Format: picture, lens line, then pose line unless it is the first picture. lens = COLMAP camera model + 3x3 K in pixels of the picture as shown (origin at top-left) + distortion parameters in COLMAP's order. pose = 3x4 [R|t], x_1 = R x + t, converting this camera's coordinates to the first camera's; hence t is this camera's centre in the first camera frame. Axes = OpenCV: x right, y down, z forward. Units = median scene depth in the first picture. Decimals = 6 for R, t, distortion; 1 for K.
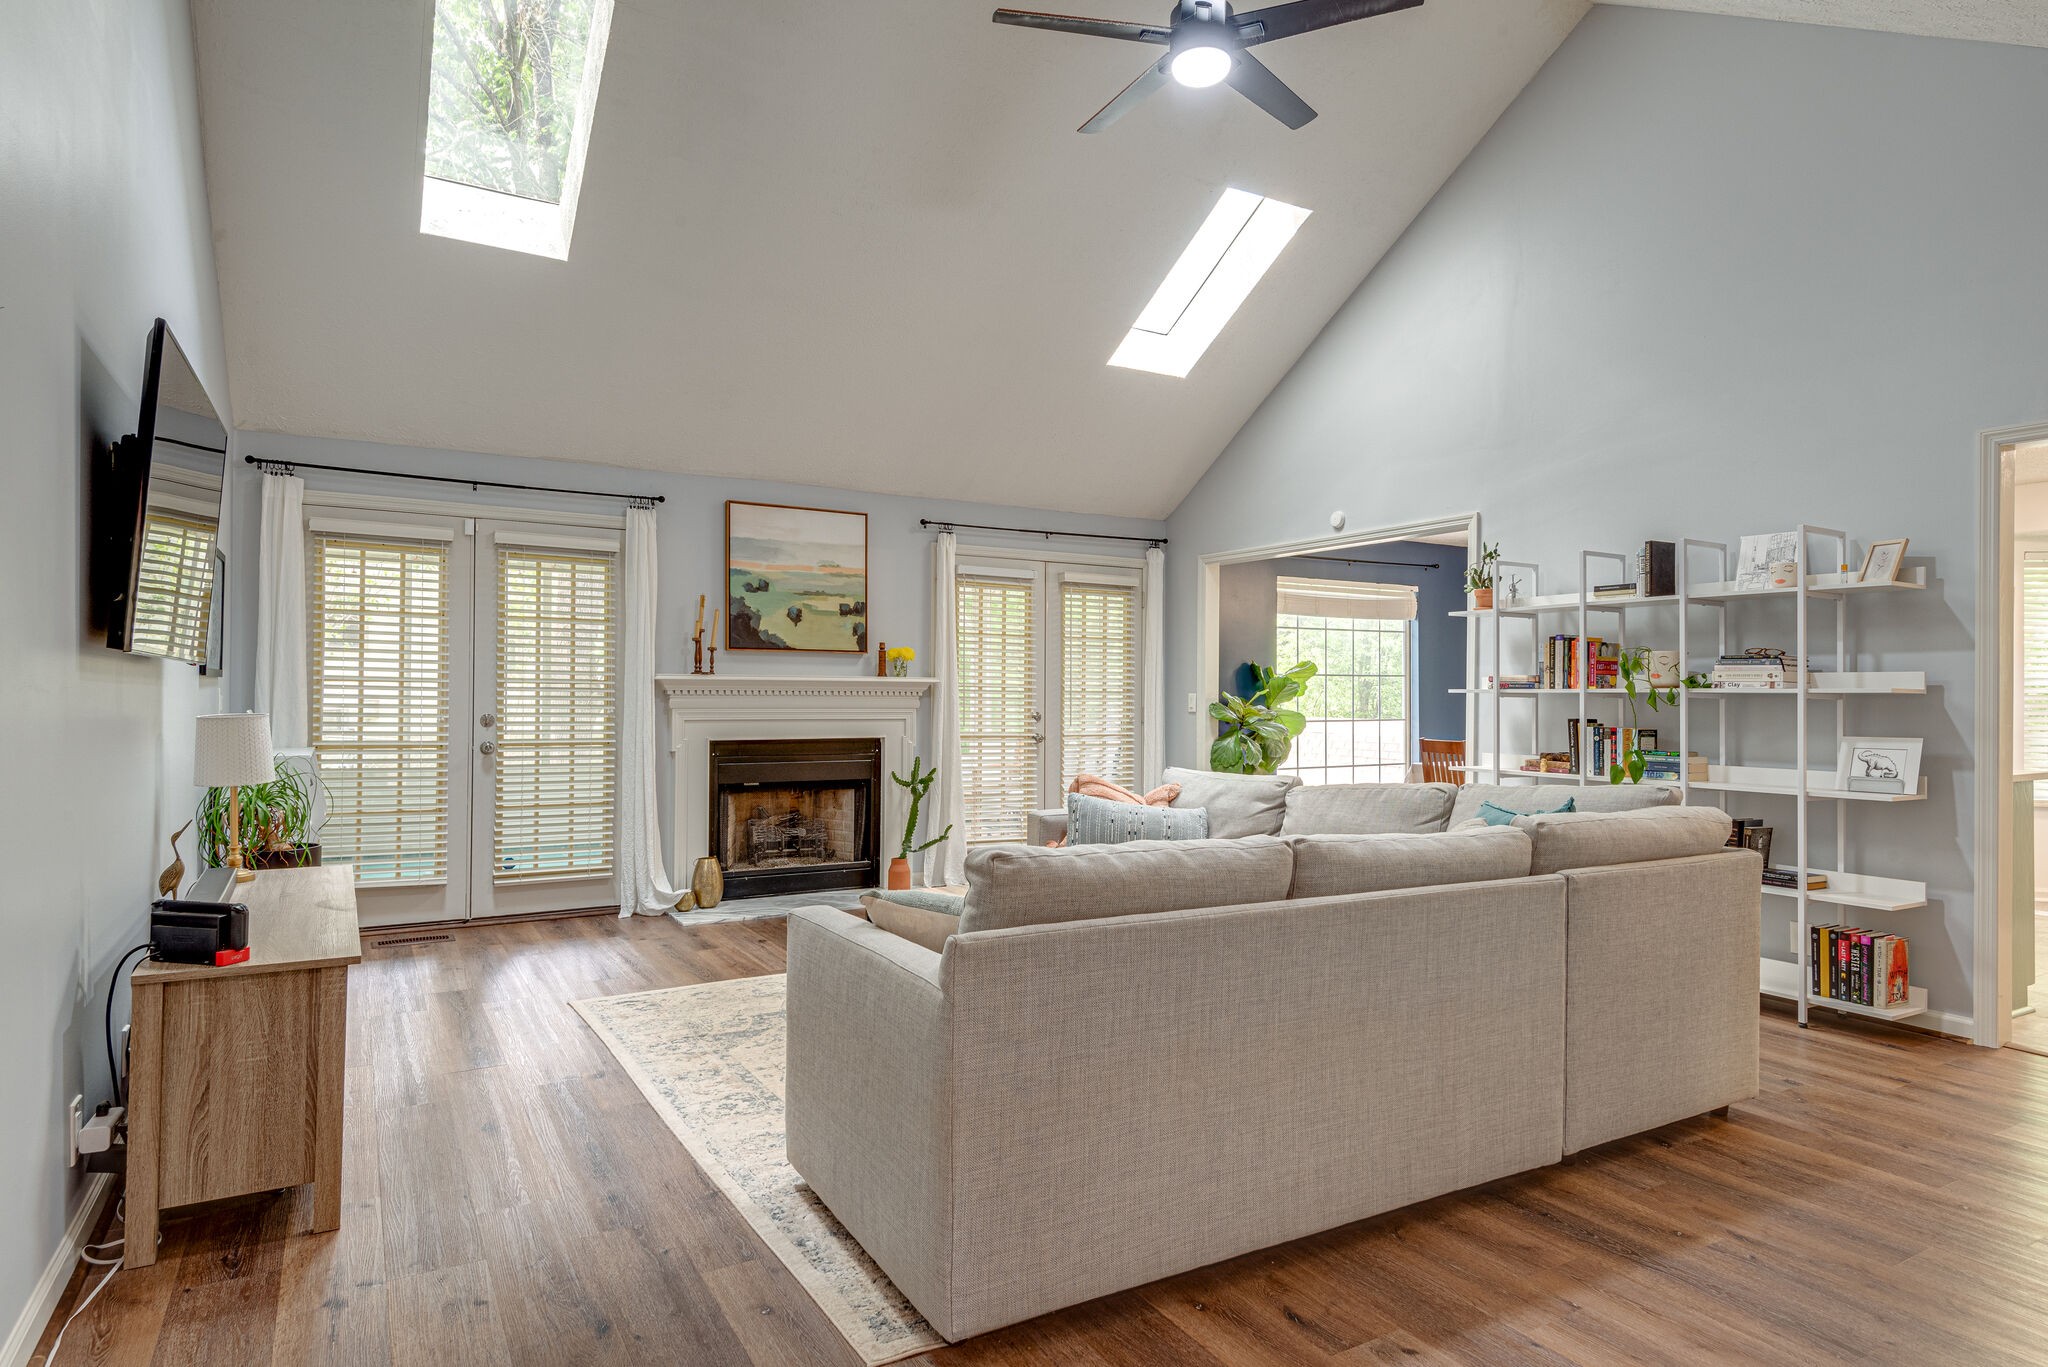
lens RADIAL K [[1099.5, 0, 1023.3], [0, 1099.5, 691.6], [0, 0, 1]] dist [0.026814, 0.000259]
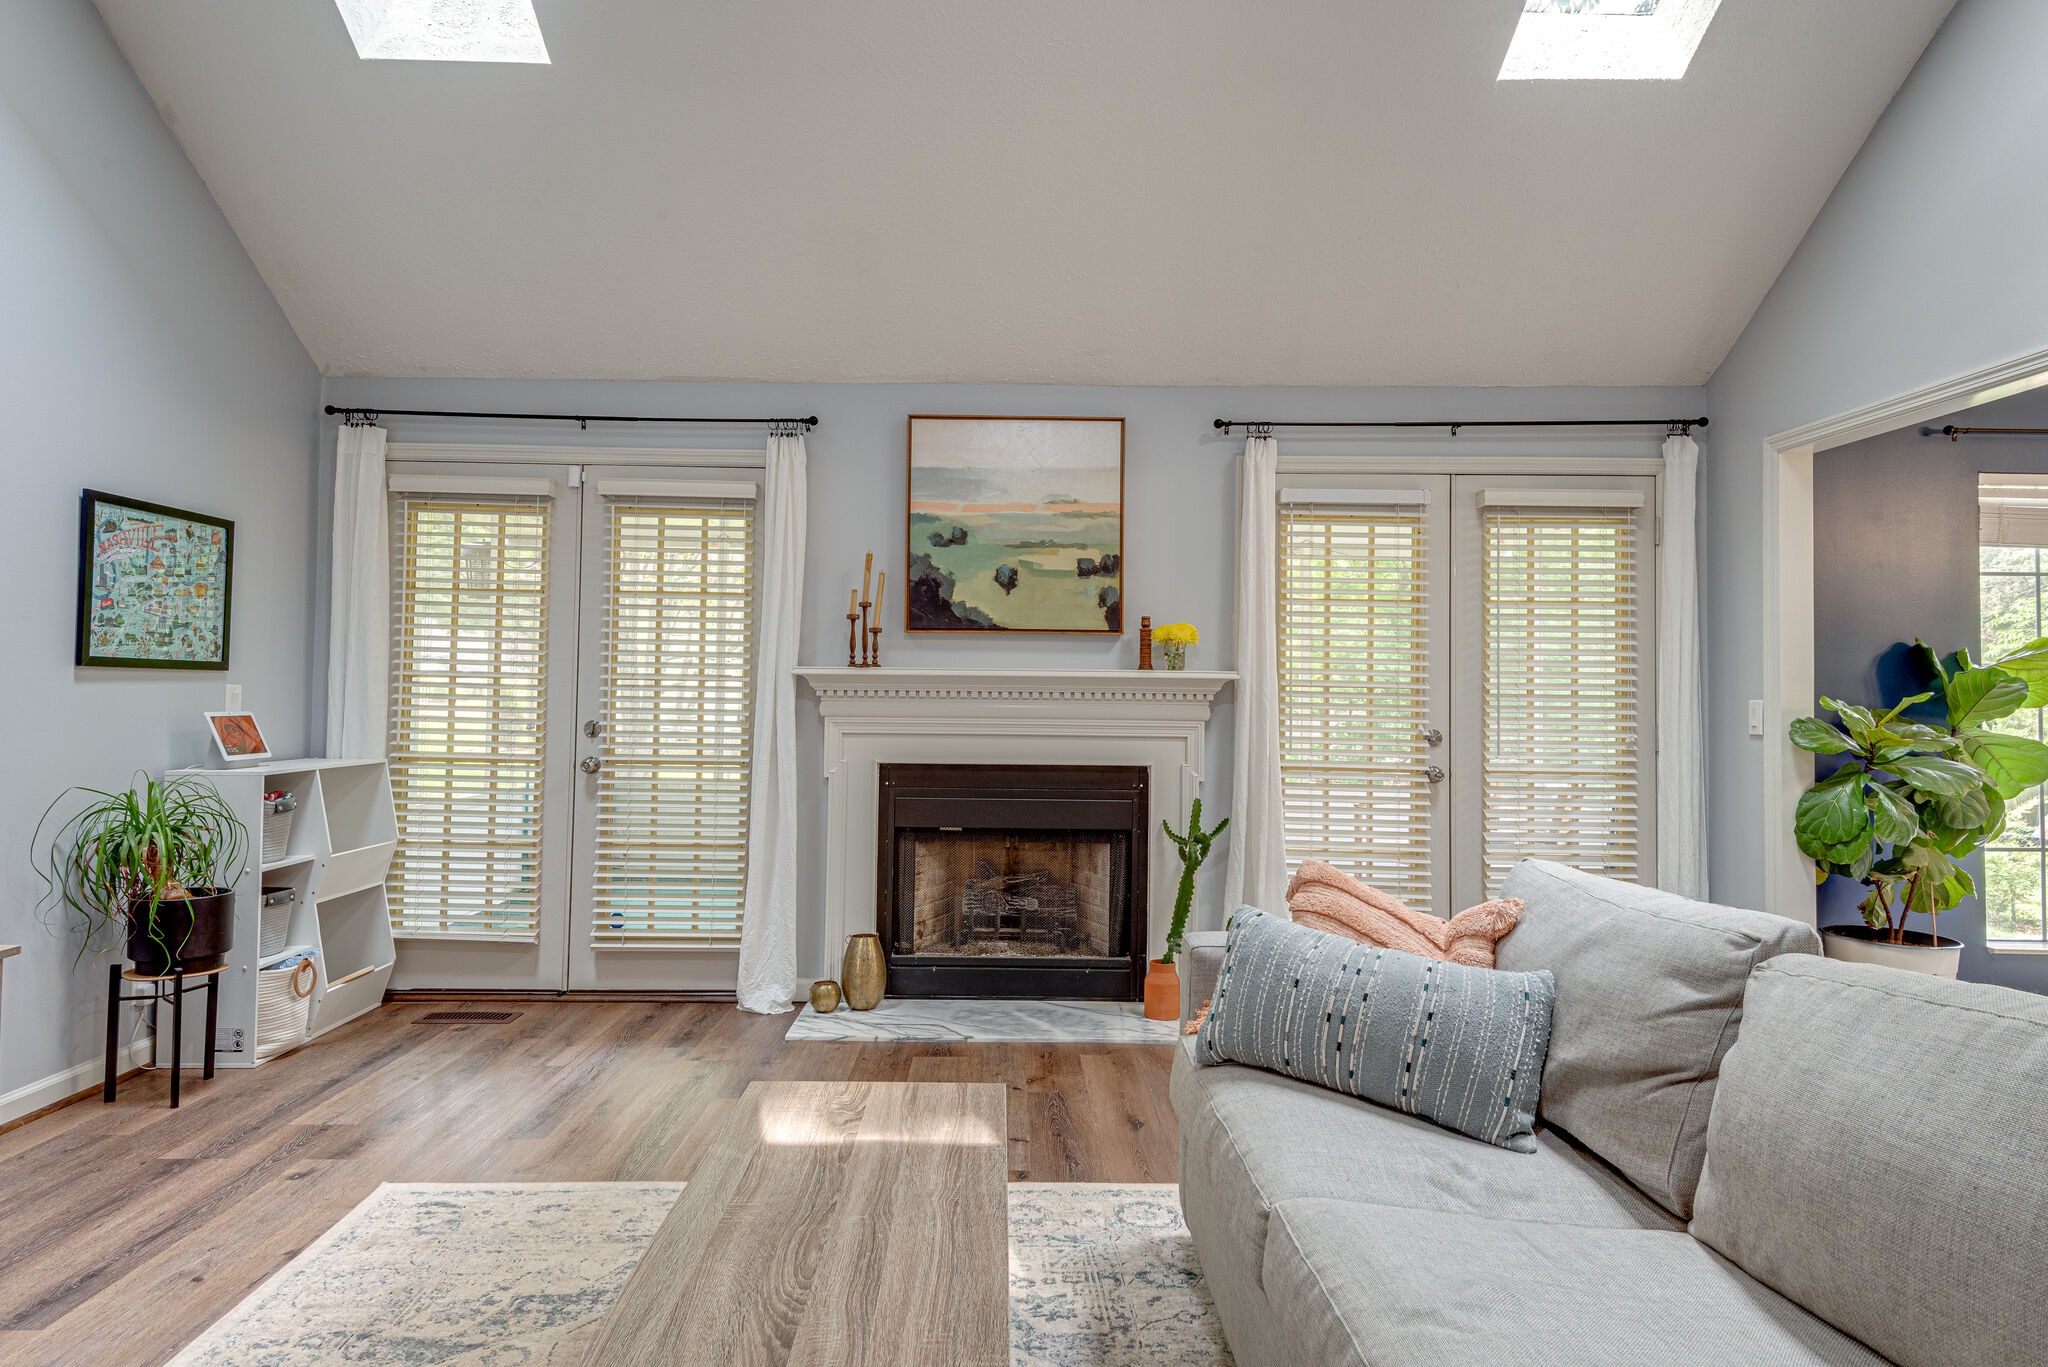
lens RADIAL K [[1218.2, 0, 1013.6], [0, 1218.2, 670.5], [0, 0, 1]] dist [0.031747, -0.009464]
pose [[0.870893, -0.006102, -0.491435, 0.156158], [-0.004836, 0.999768, -0.020984, 0.001817], [0.491450, 0.020651, 0.870661, 0.358034]]
